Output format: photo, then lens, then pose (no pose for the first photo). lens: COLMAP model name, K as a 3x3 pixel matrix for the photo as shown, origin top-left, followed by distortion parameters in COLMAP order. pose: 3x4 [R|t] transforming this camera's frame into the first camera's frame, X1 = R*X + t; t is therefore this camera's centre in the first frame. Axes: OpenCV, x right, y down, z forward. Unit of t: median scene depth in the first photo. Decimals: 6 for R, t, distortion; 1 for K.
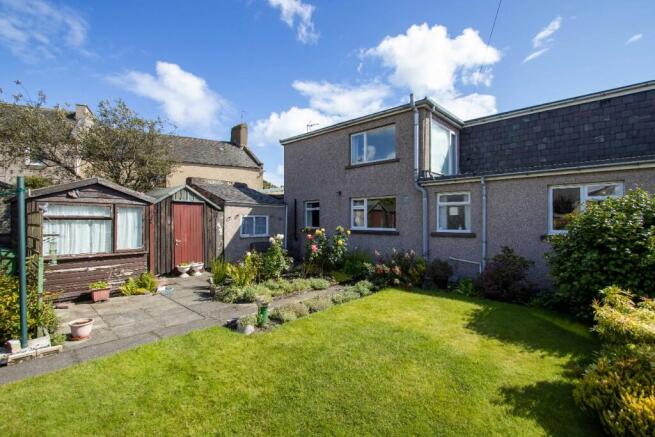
lens RADIAL K [[294.5, 0, 327.5], [0, 294.5, 218.5], [0, 0, 1]] dist [-0.000296, -0.000038]
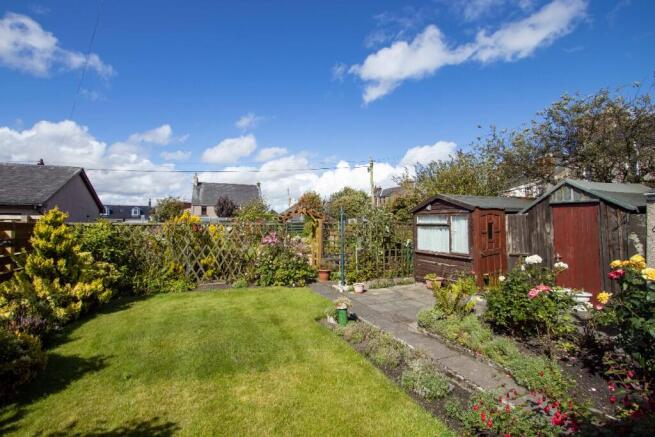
lens RADIAL K [[312.0, 0, 327.5], [0, 312.0, 218.5], [0, 0, 1]] dist [0.000861, 0.000153]
pose [[-0.431610, -0.023137, -0.901763, 0.628443], [-0.006149, 0.999723, -0.022708, 0.004419], [0.902039, -0.004256, -0.431633, 1.090449]]
